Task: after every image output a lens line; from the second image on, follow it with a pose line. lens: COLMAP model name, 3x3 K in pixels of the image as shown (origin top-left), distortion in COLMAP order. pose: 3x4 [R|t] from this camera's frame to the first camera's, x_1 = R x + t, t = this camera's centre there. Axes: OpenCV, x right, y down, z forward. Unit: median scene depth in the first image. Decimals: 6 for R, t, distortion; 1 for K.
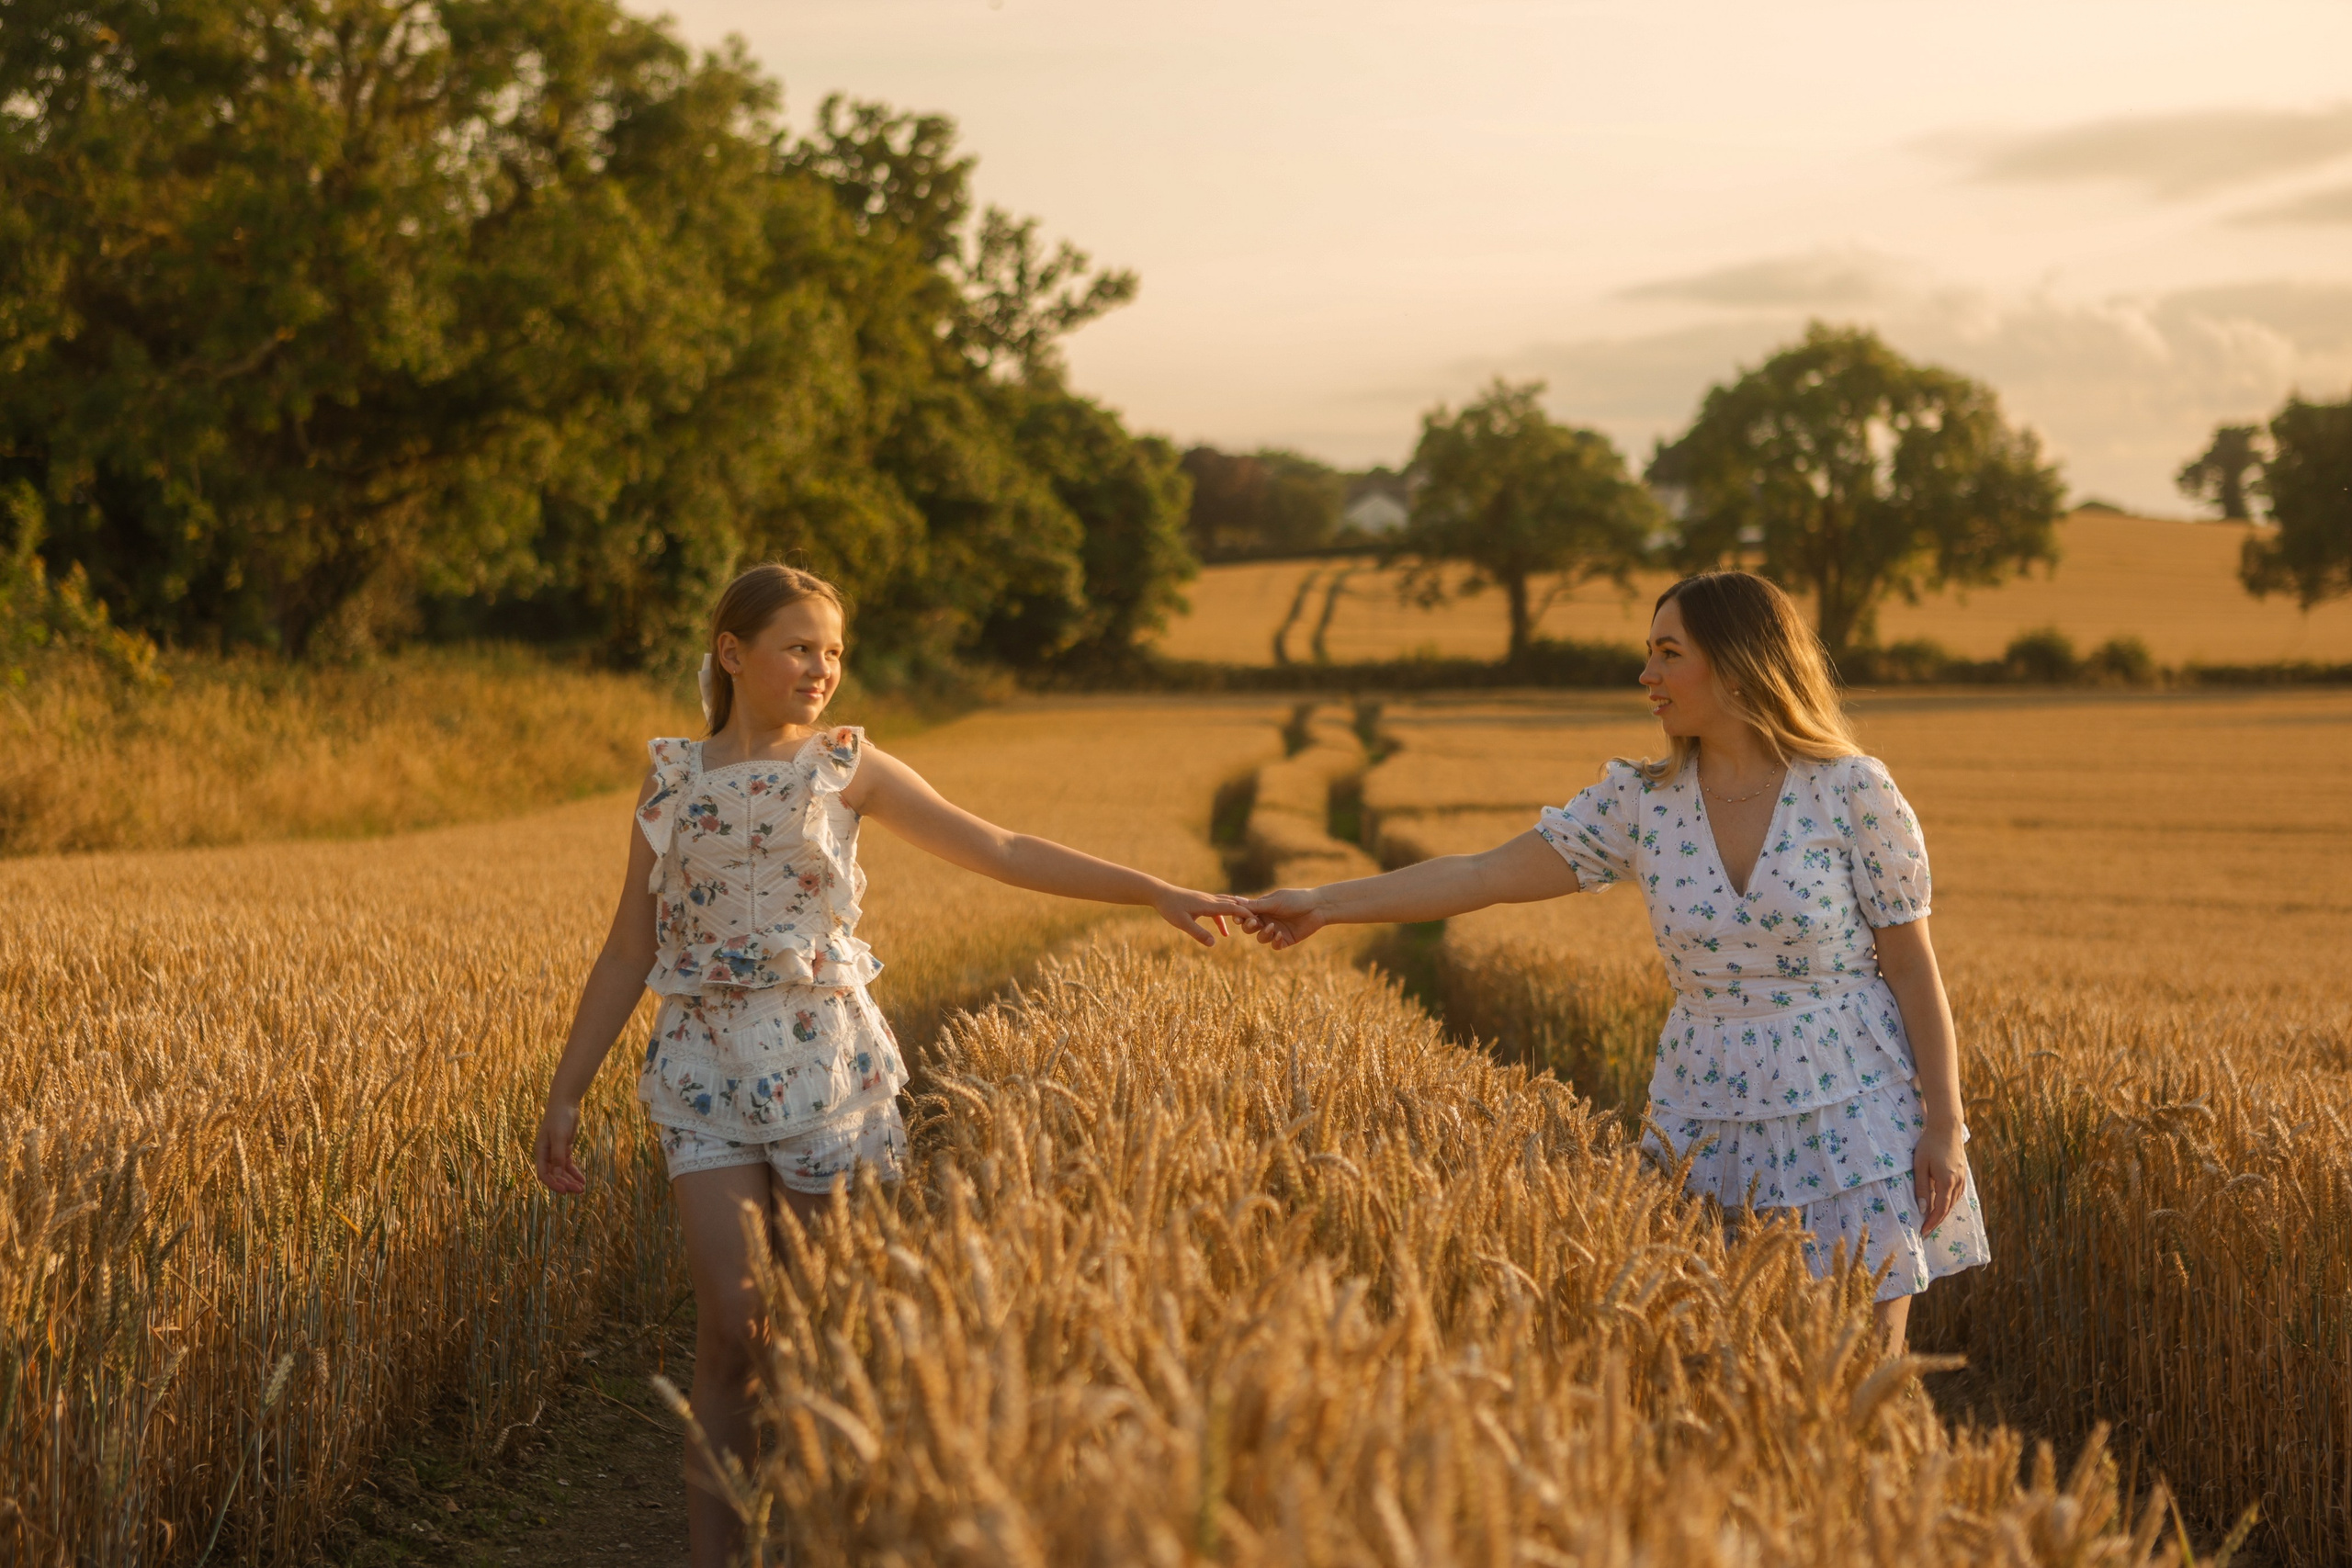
lens RADIAL K [[4066.7, 0, 1176.0], [0, 4066.7, 784.0], [0, 0, 1]] dist [0.115172, 0.002287]
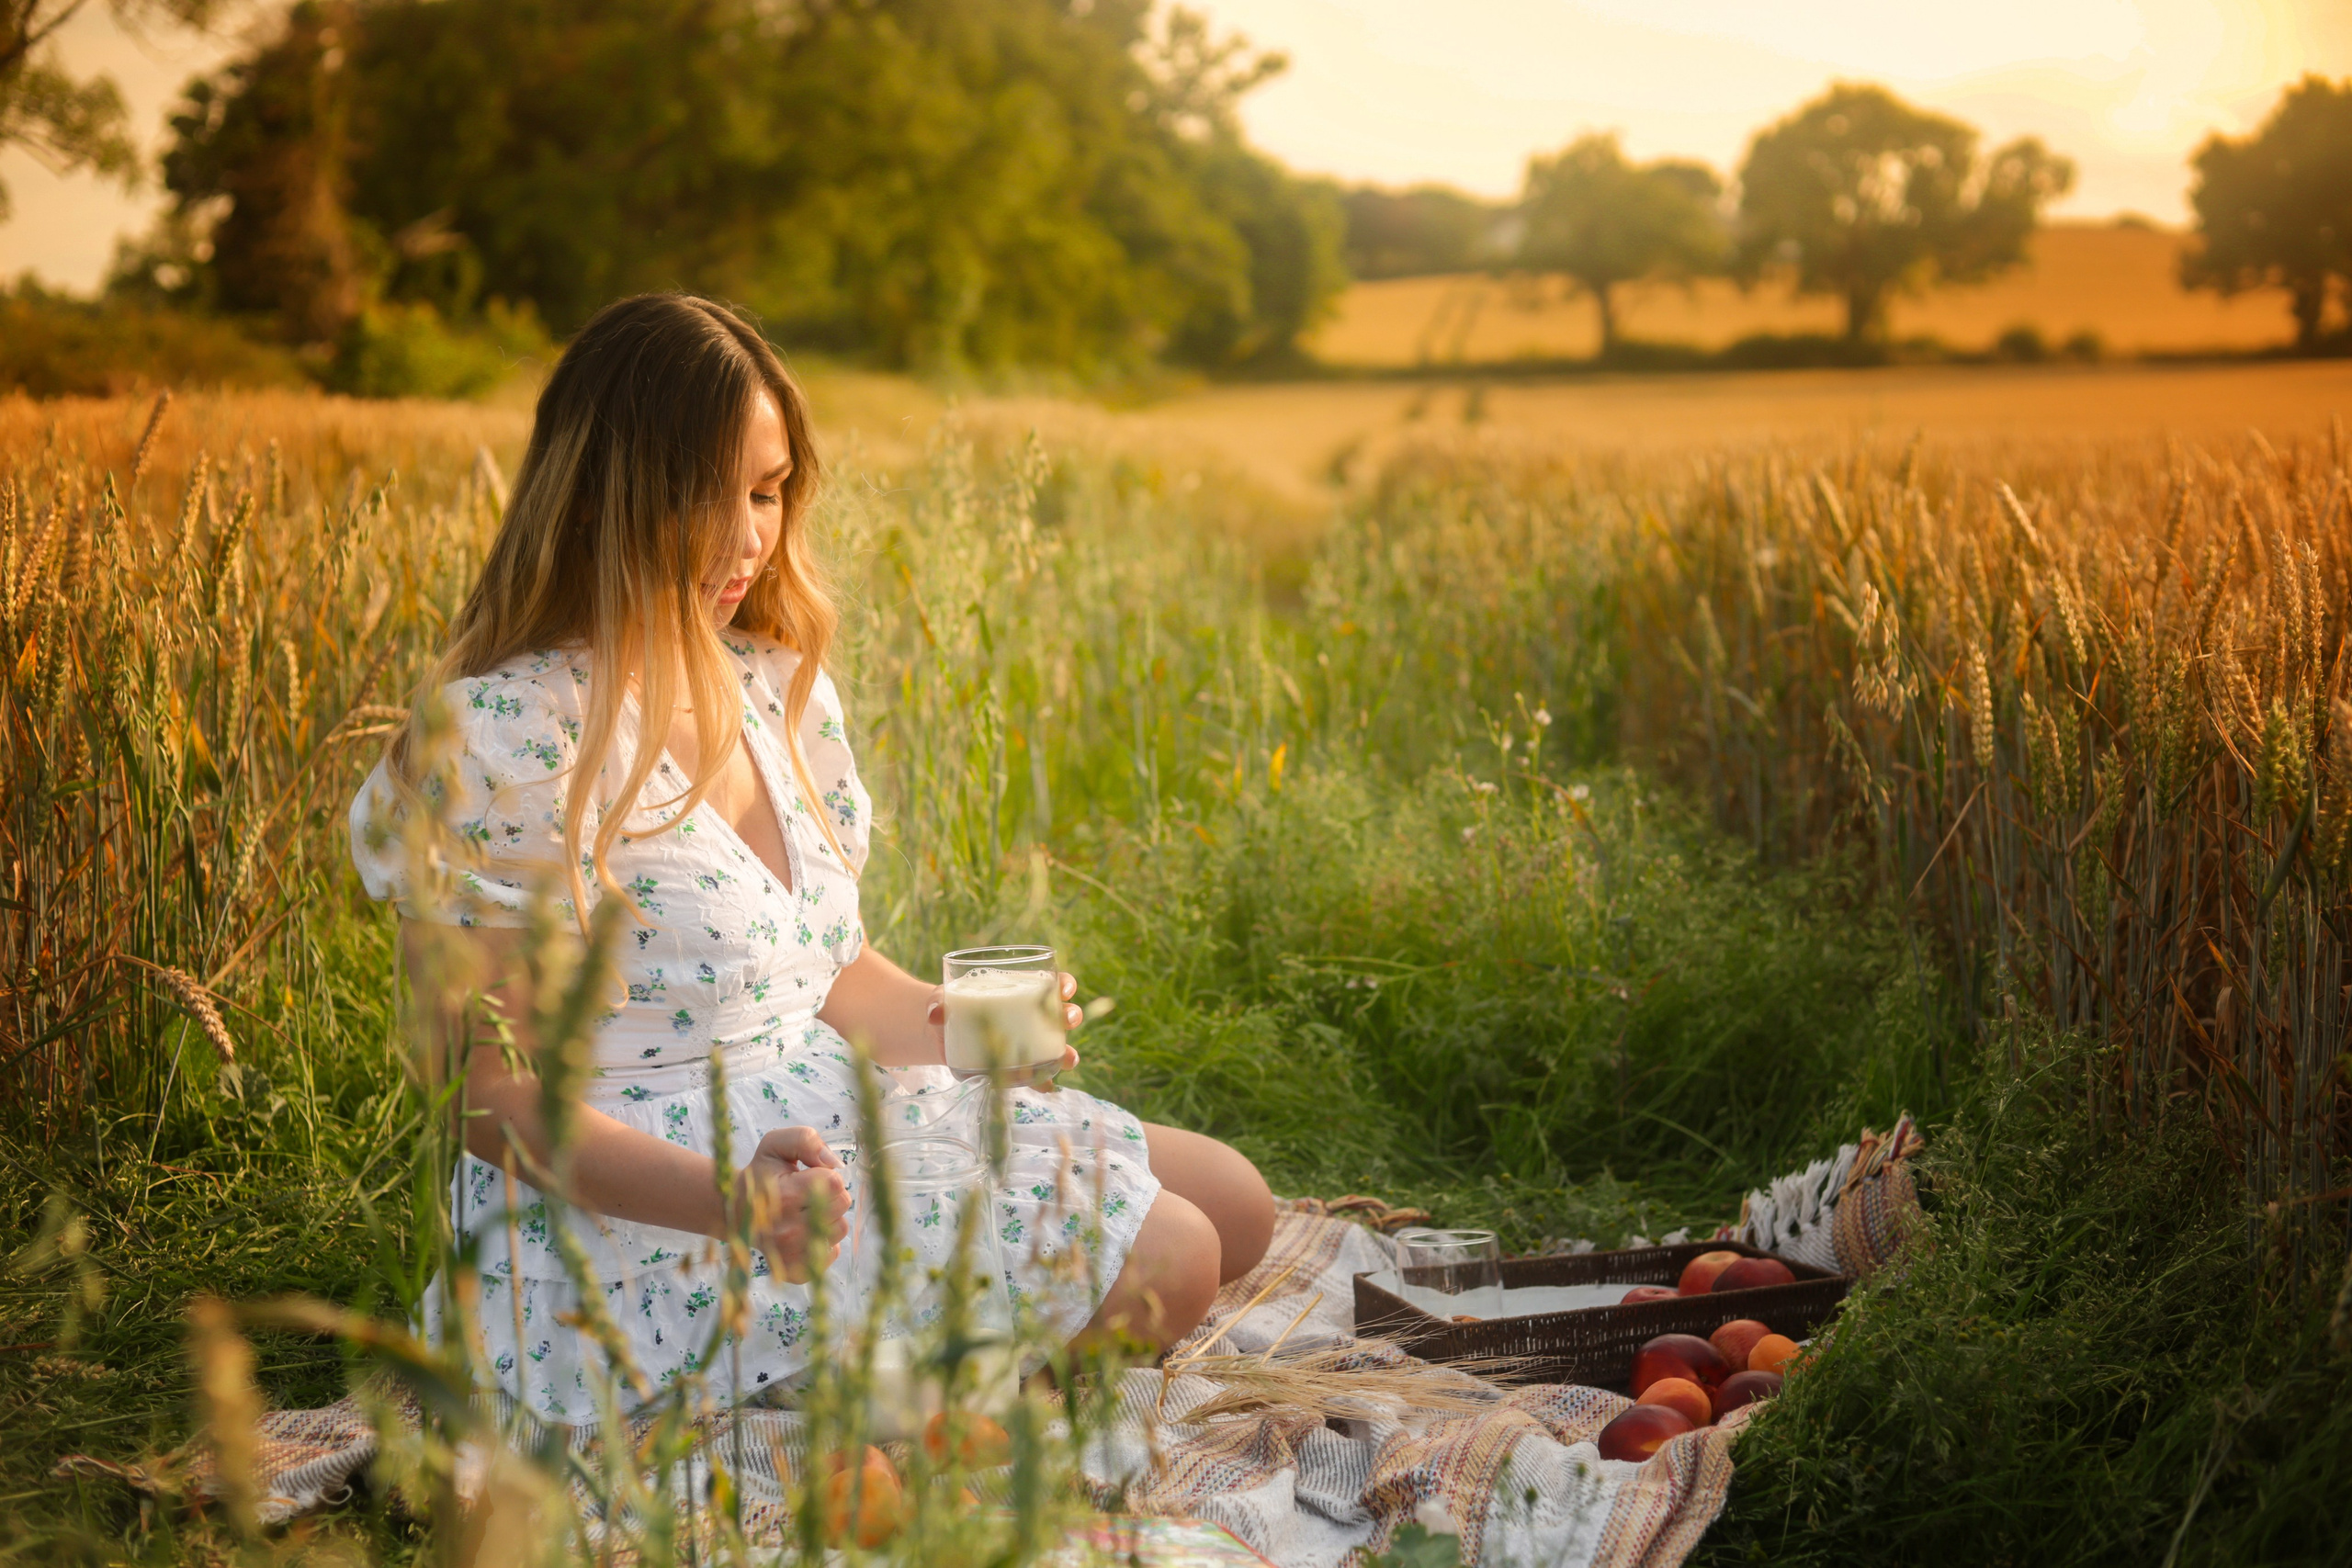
lens RADIAL K [[3625.5, 0, 1055.0], [0, 3625.5, 834.8], [0, 0, 1]] dist [-0.061487, -0.248917]
pose [[0.995734, -0.010547, -0.091666, 0.018217], [0.019267, 0.995313, 0.094765, 0.008885], [0.090237, -0.096127, 0.991270, -0.142698]]
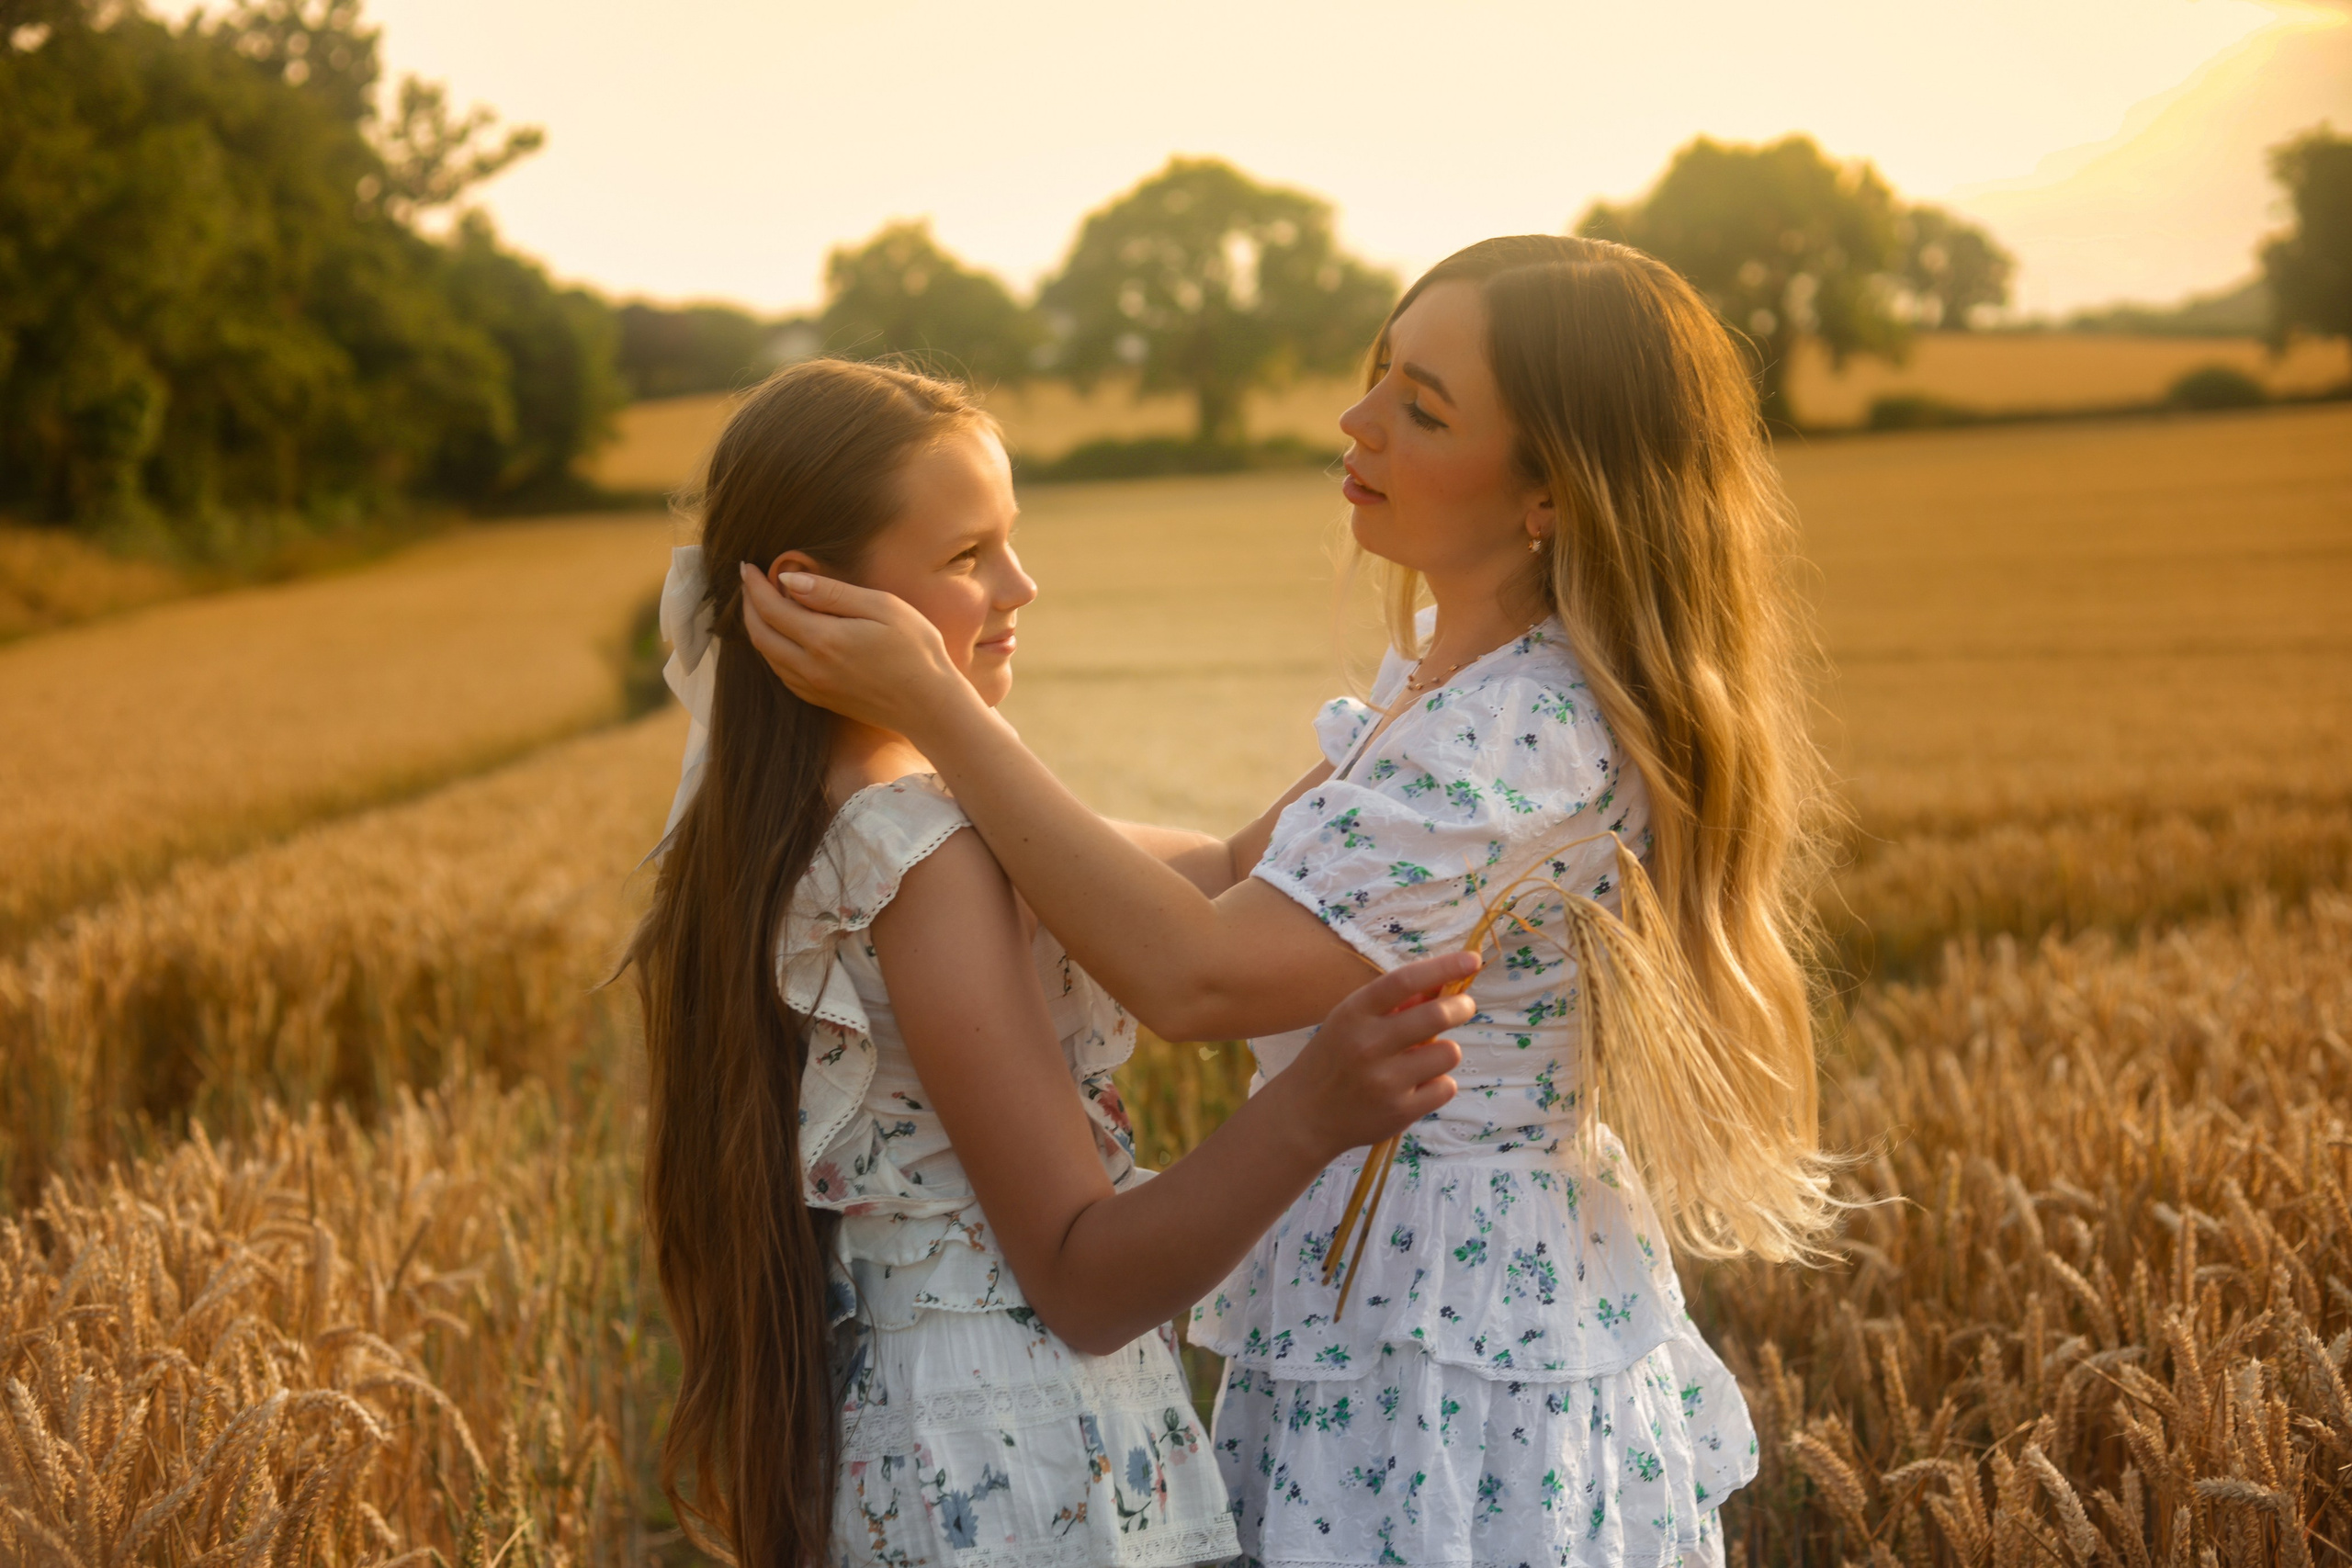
lens RADIAL K [[3377.4, 0, 1176.0], [0, 3377.4, 784.0], [0, 0, 1]] dist [-0.073289, -0.139065]
pose [[0.986414, -0.068947, 0.149107, 0.009788], [0.060137, 0.996212, 0.062809, 0.000906], [-0.152873, -0.052989, 0.986824, 0.100092]]
